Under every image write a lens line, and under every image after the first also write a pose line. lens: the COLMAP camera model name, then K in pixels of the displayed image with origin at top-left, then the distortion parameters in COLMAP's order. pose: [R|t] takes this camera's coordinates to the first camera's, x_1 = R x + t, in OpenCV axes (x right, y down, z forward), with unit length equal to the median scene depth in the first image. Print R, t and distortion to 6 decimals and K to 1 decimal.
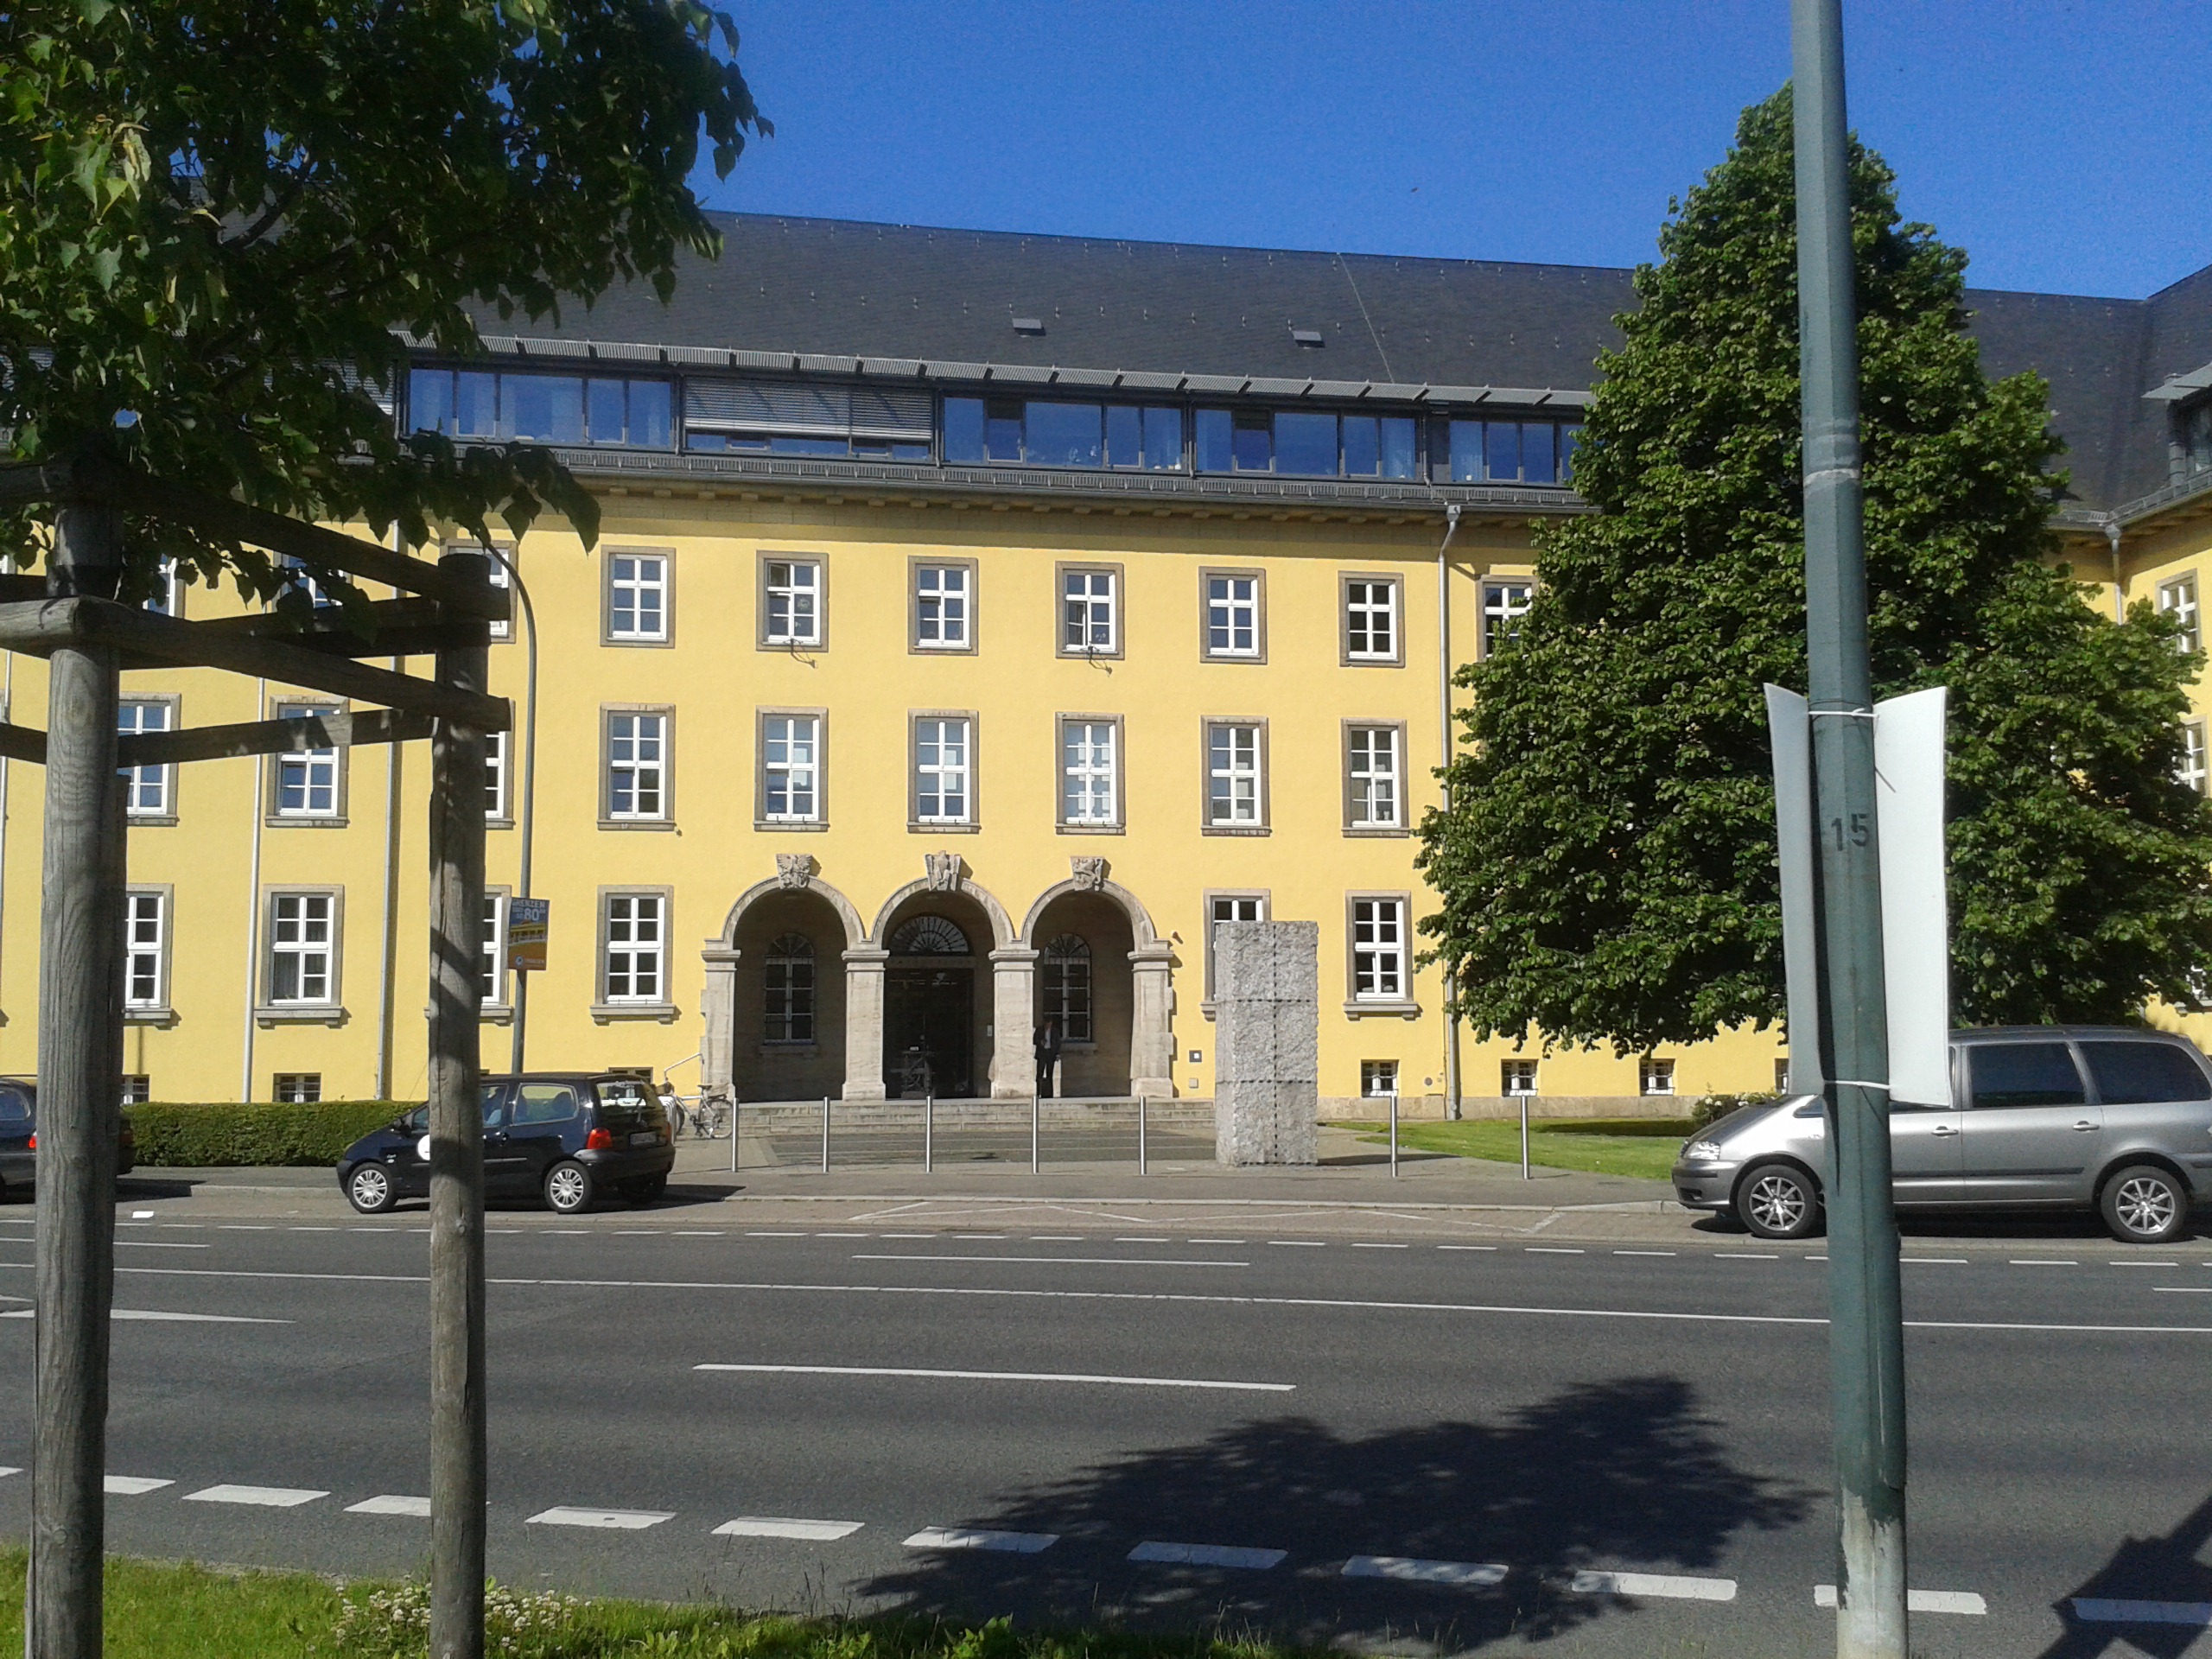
lens RADIAL K [[2182.7, 0, 1094.5], [0, 2182.7, 871.2], [0, 0, 1]] dist [0.089250, -0.006321]
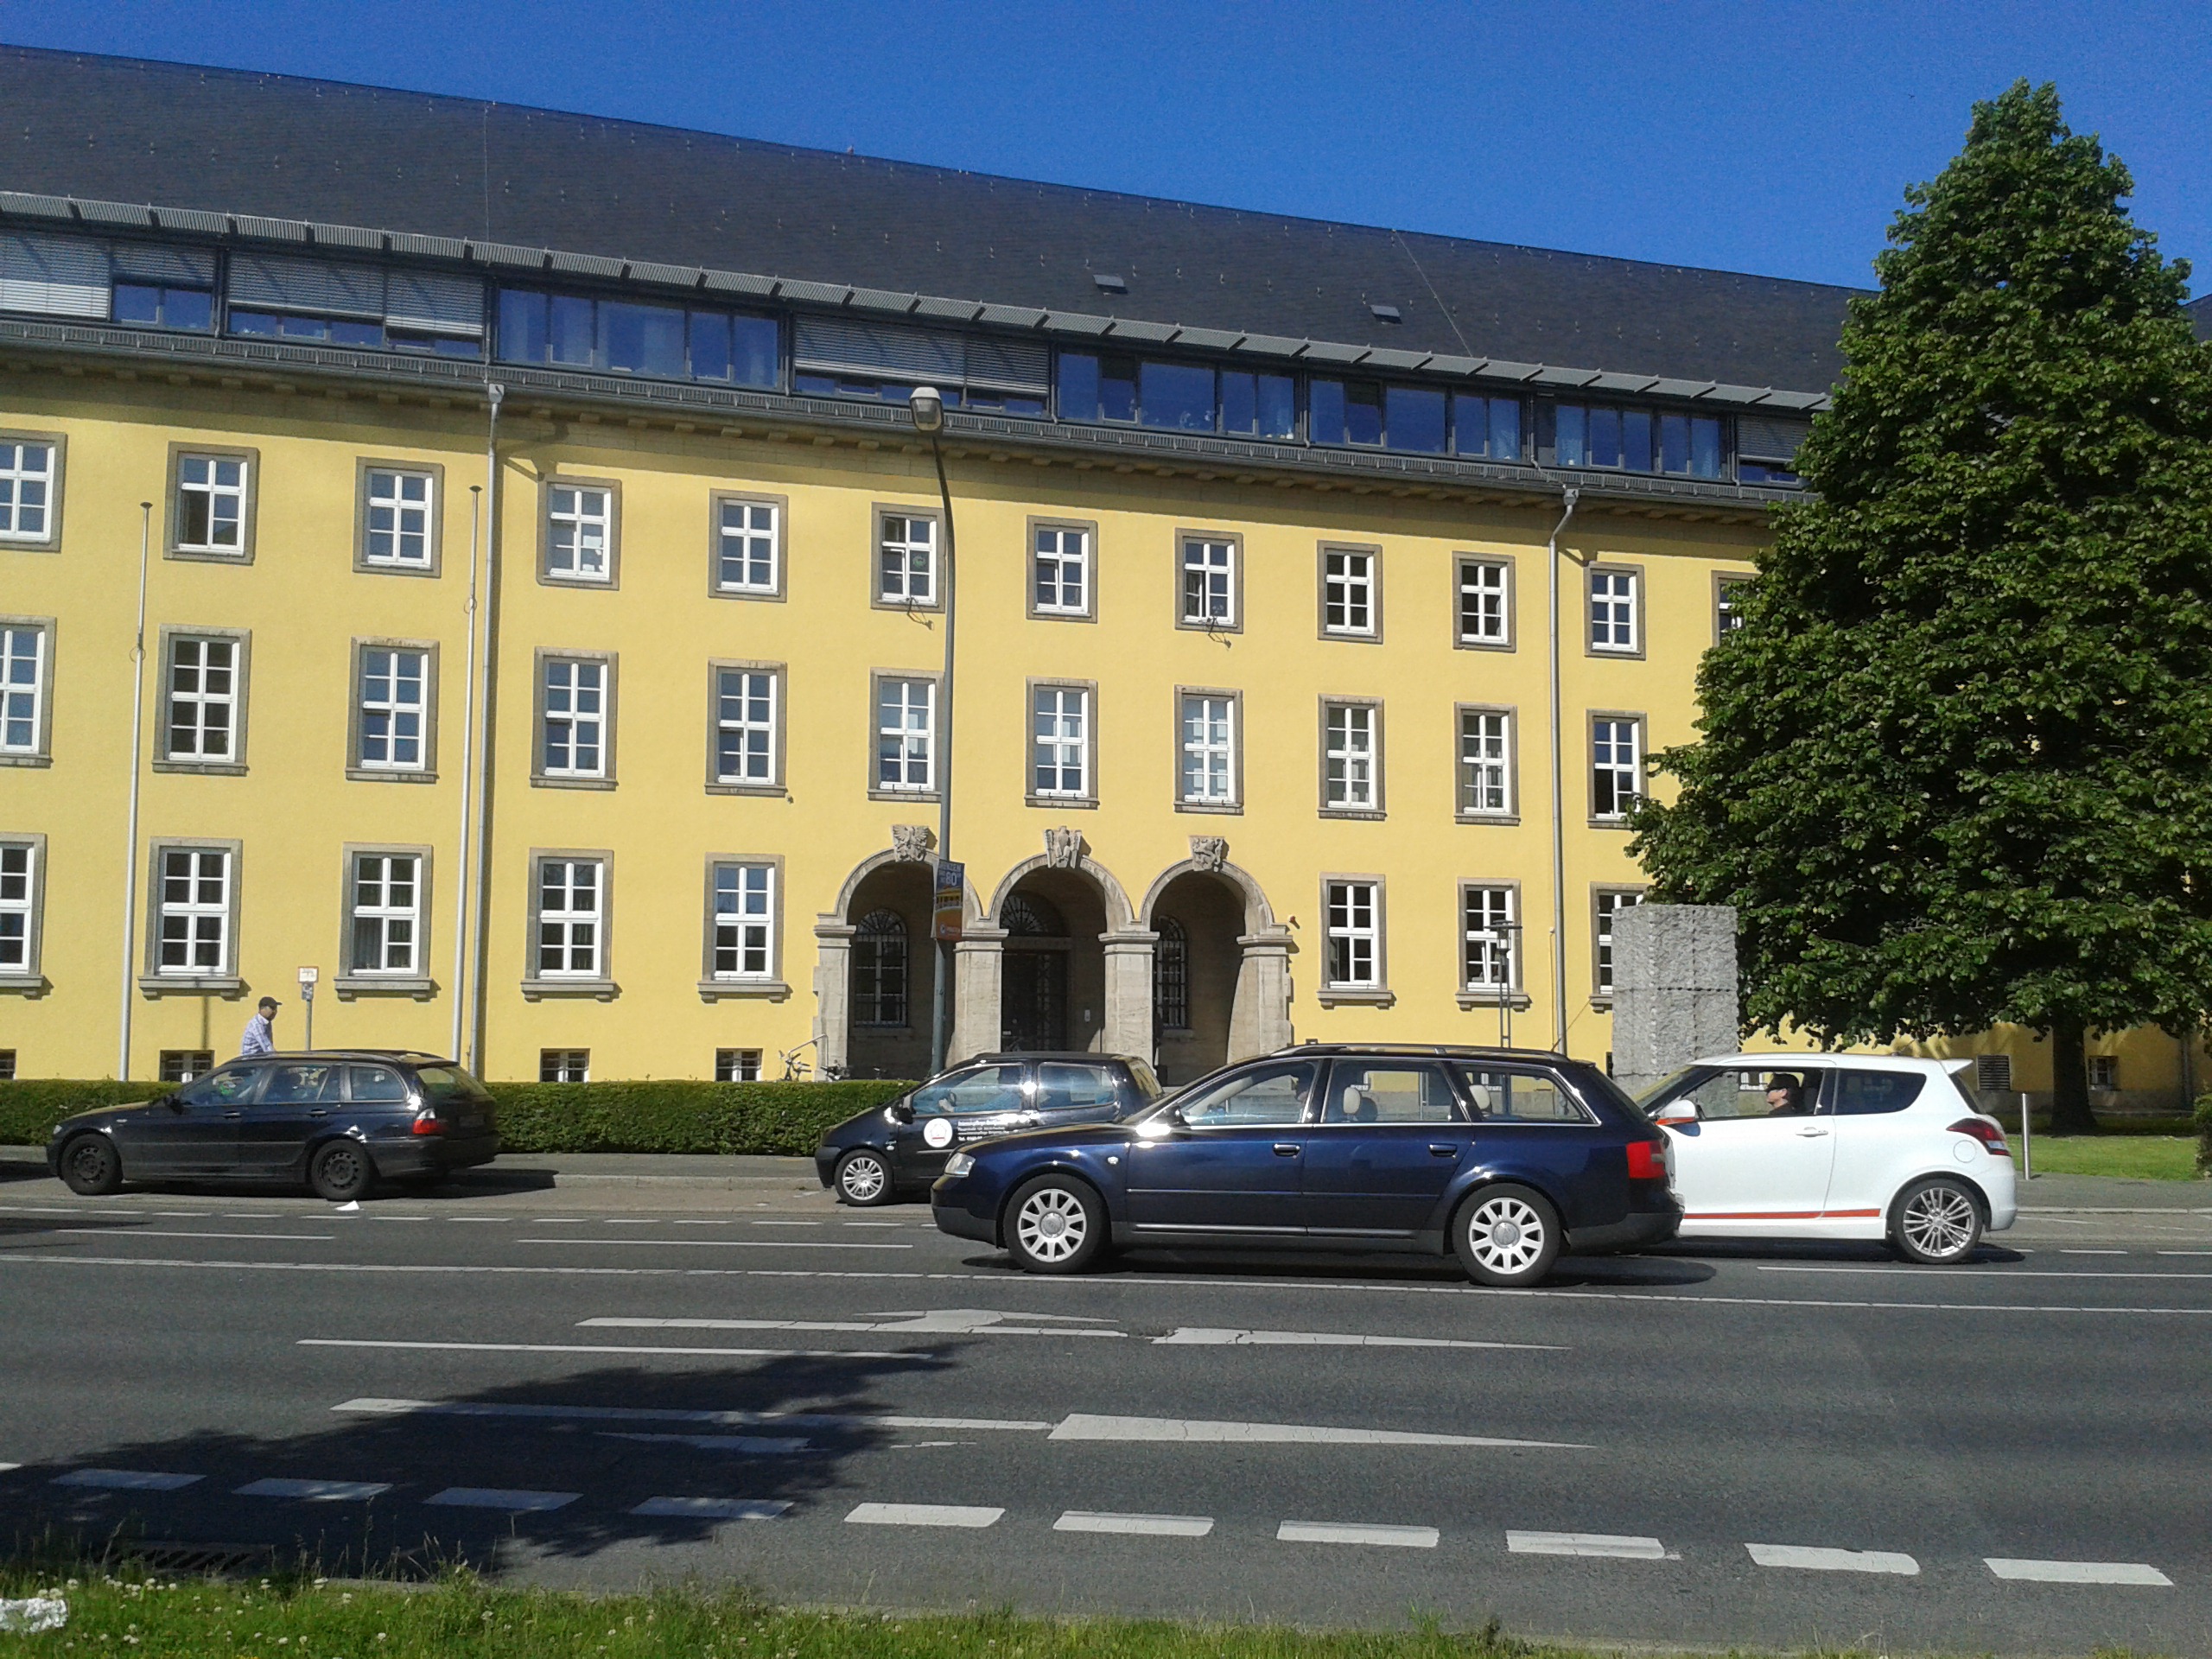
lens RADIAL K [[2406.2, 0, 1106.0], [0, 2406.2, 829.5], [0, 0, 1]] dist [0.158124, -0.469164]
pose [[0.986249, 0.027956, 0.162886, -0.218538], [-0.027211, 0.999607, -0.006807, -0.001218], [-0.163012, 0.002281, 0.986621, -0.042052]]
